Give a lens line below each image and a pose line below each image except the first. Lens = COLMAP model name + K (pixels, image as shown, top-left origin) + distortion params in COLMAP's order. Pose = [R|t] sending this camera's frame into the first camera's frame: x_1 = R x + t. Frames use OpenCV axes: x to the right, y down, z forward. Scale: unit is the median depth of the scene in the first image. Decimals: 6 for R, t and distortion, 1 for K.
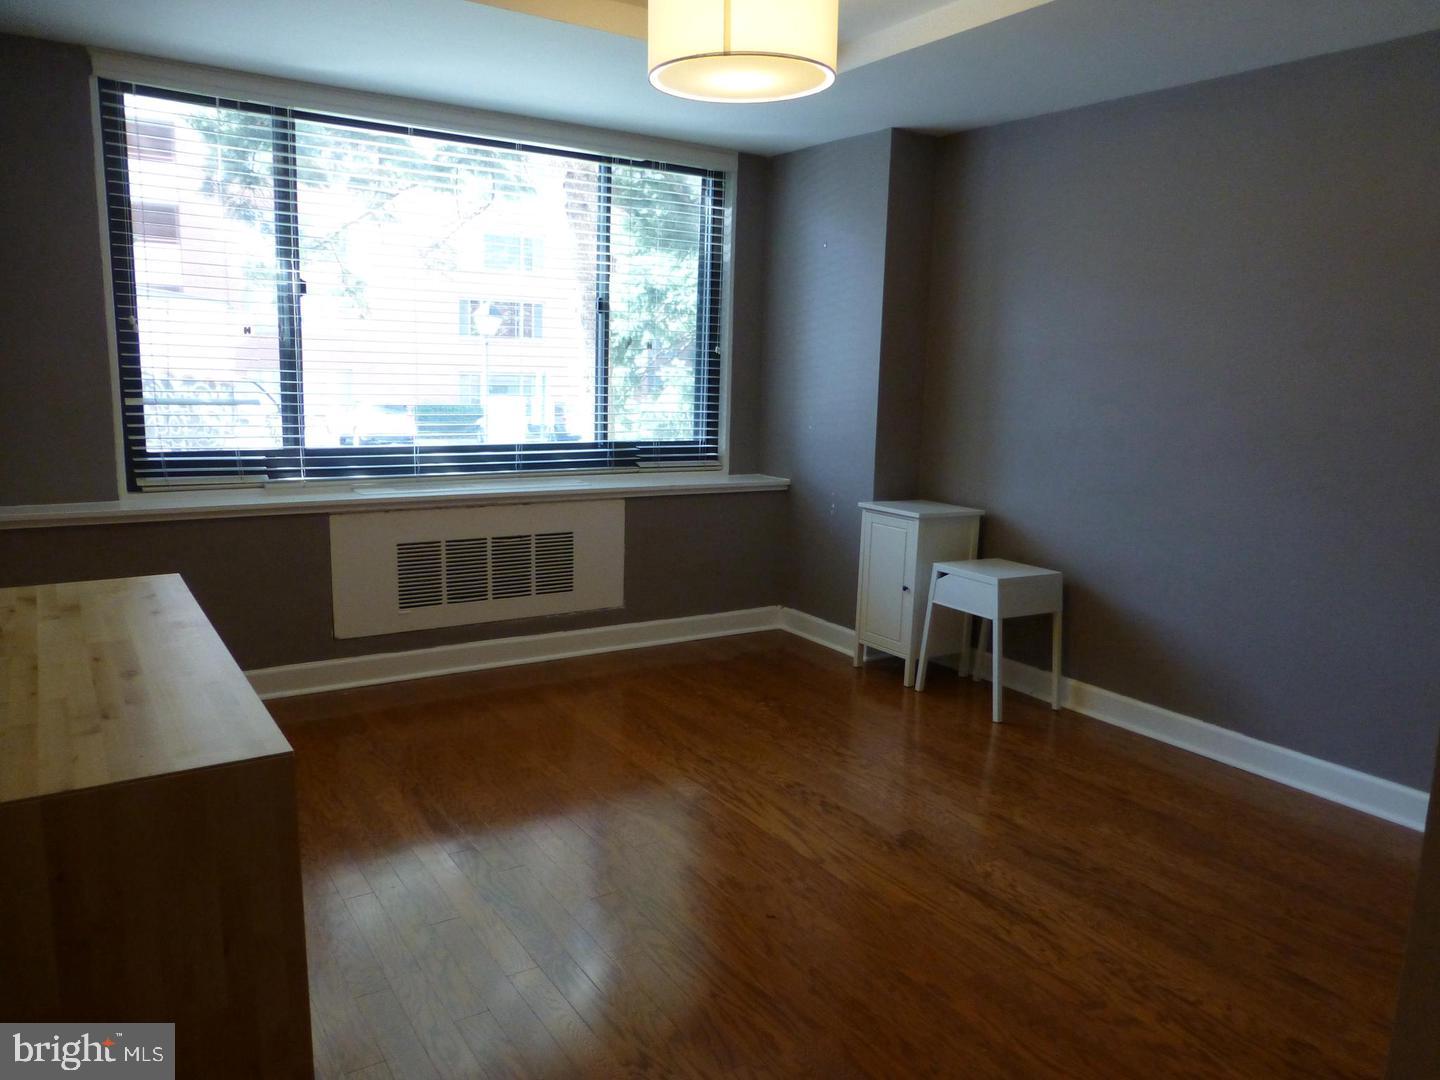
lens RADIAL K [[1048.4, 0, 720.0], [0, 1048.4, 540.0], [0, 0, 1]] dist [0.002351, 0.005541]
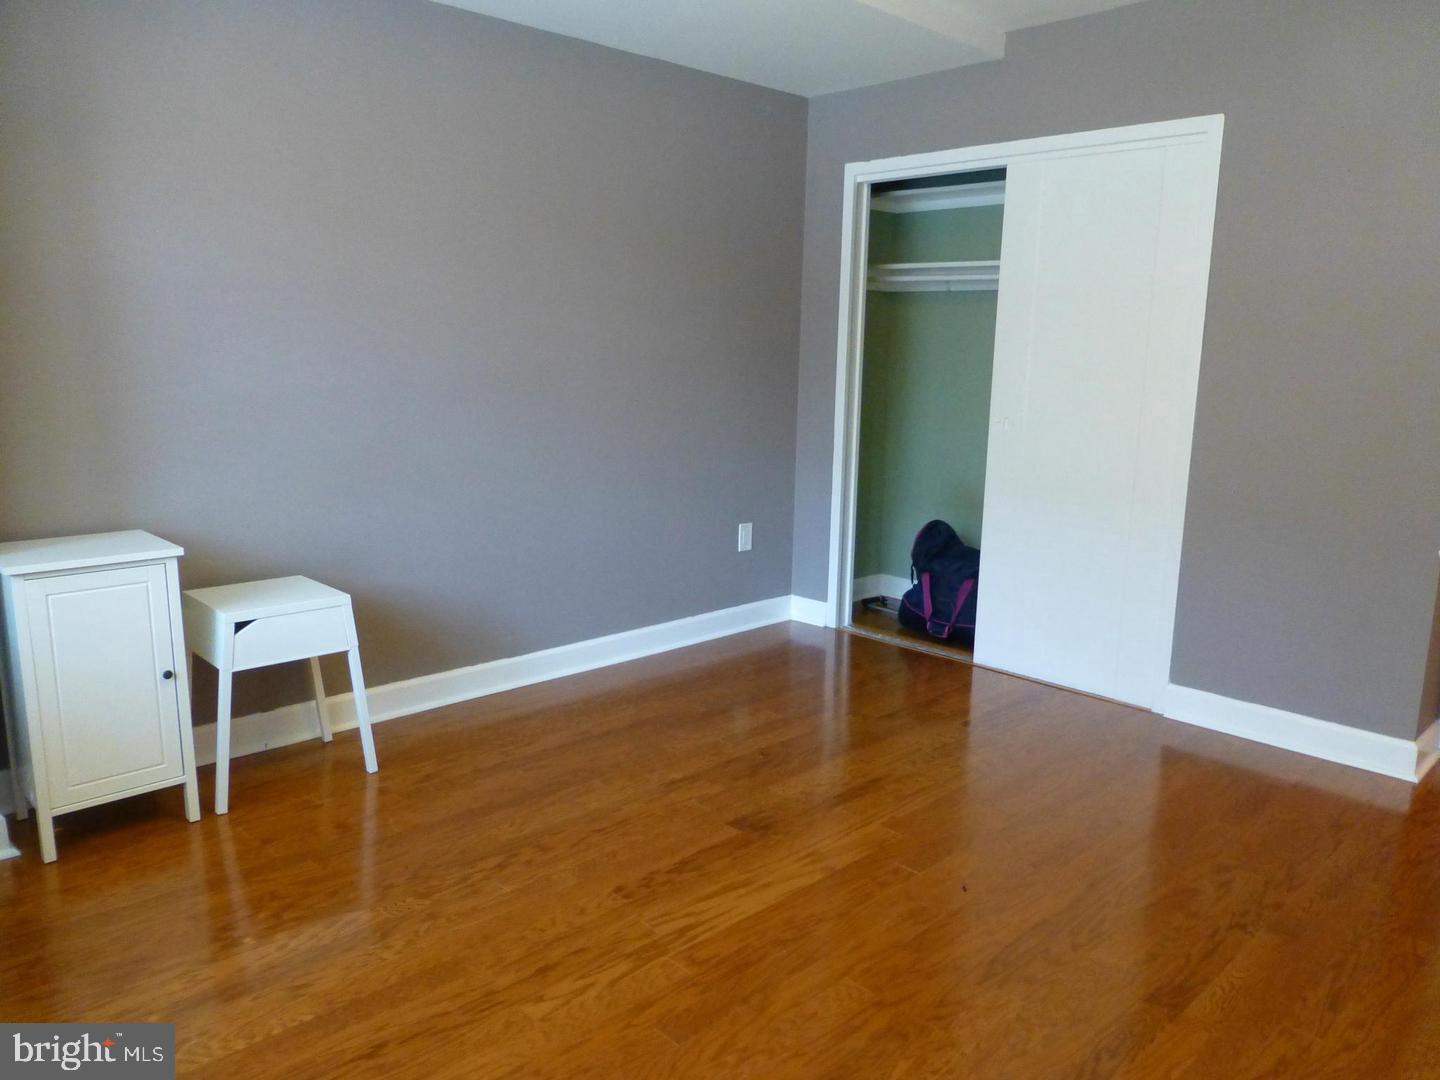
lens RADIAL K [[1049.0, 0, 720.0], [0, 1049.0, 540.0], [0, 0, 1]] dist [-0.004466, 0.001505]
pose [[-0.190227, -0.208722, 0.959296, -0.474935], [0.140043, 0.961377, 0.236945, -0.134824], [-0.971700, 0.179416, -0.153650, 0.797294]]
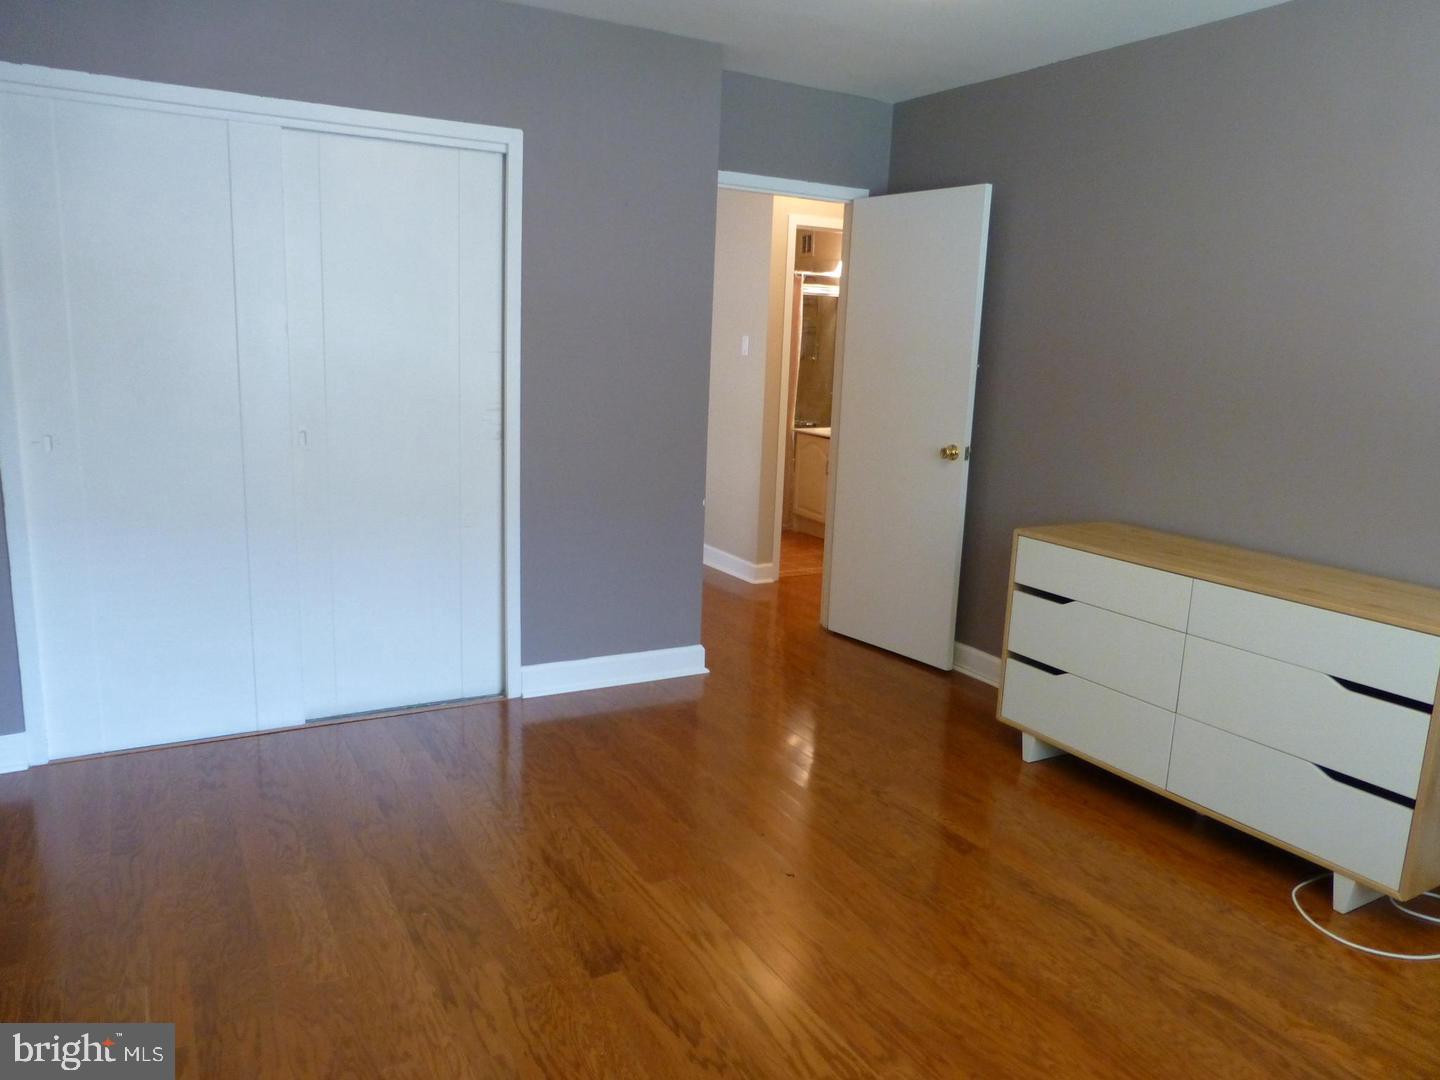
lens RADIAL K [[1072.5, 0, 720.0], [0, 1072.5, 540.0], [0, 0, 1]] dist [0.001627, -0.002041]
pose [[-0.996439, -0.070118, 0.046825, 0.056870], [-0.049243, 0.934756, 0.351860, -0.208306], [-0.068442, 0.348301, -0.934881, 1.157169]]
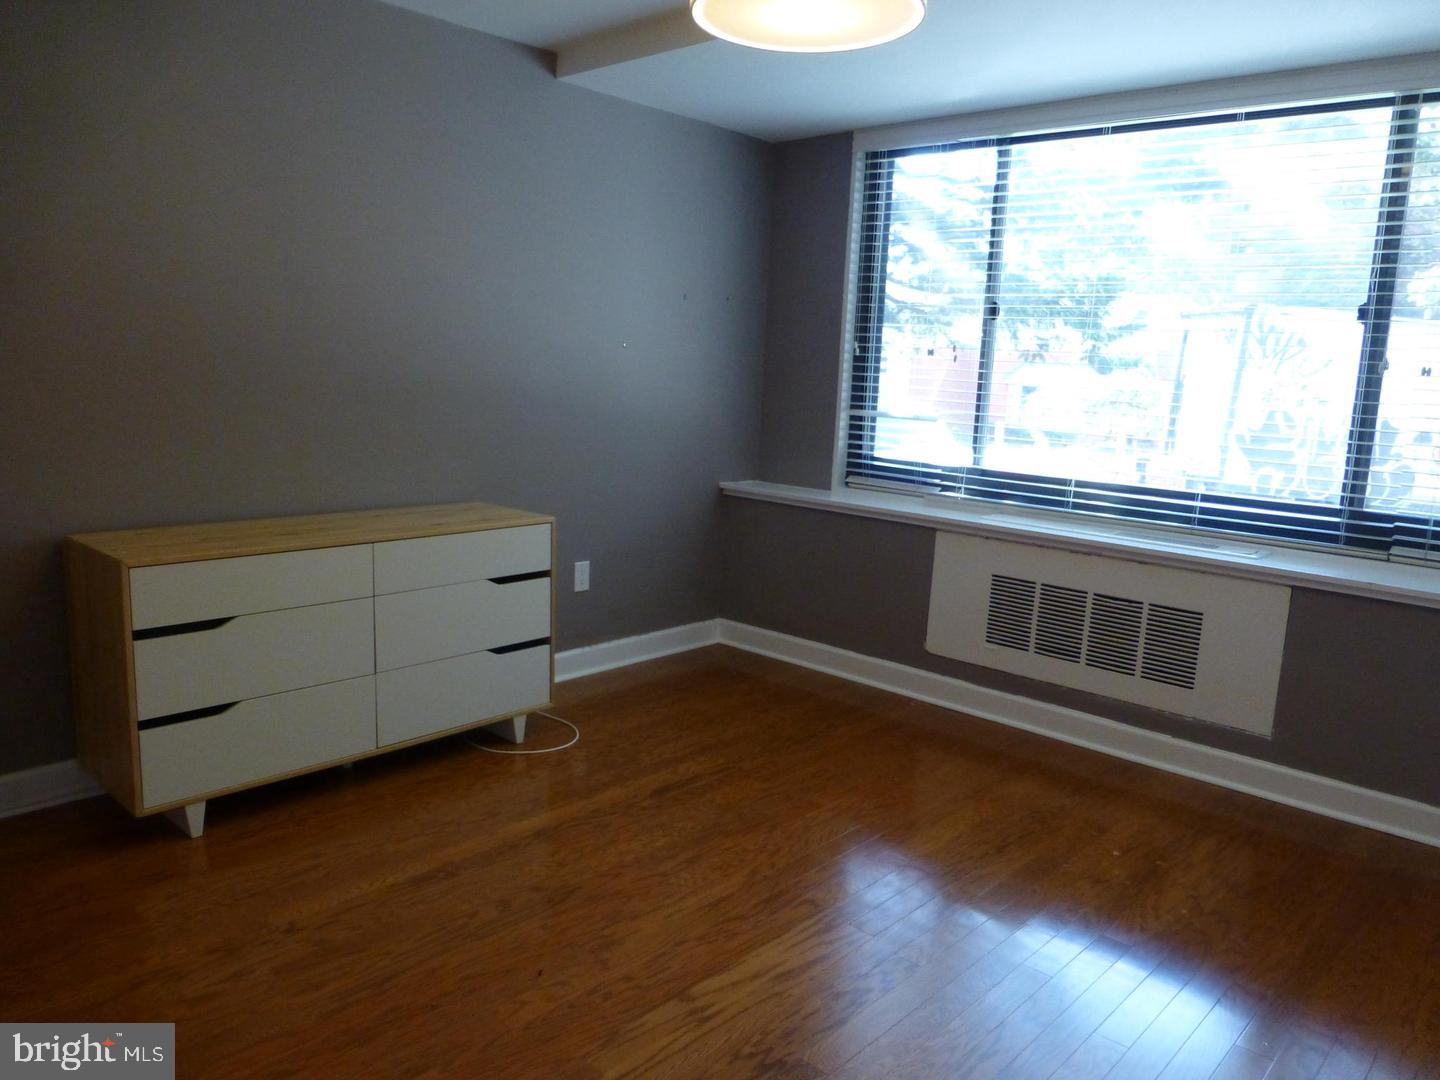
lens RADIAL K [[1048.4, 0, 745.6], [0, 1048.4, 545.5], [0, 0, 1]] dist [-0.009105, -0.003072]
pose [[0.264427, 0.151777, -0.952388, 0.537509], [-0.198122, 0.975024, 0.100376, -0.072892], [0.943836, 0.162146, 0.287893, 0.515334]]
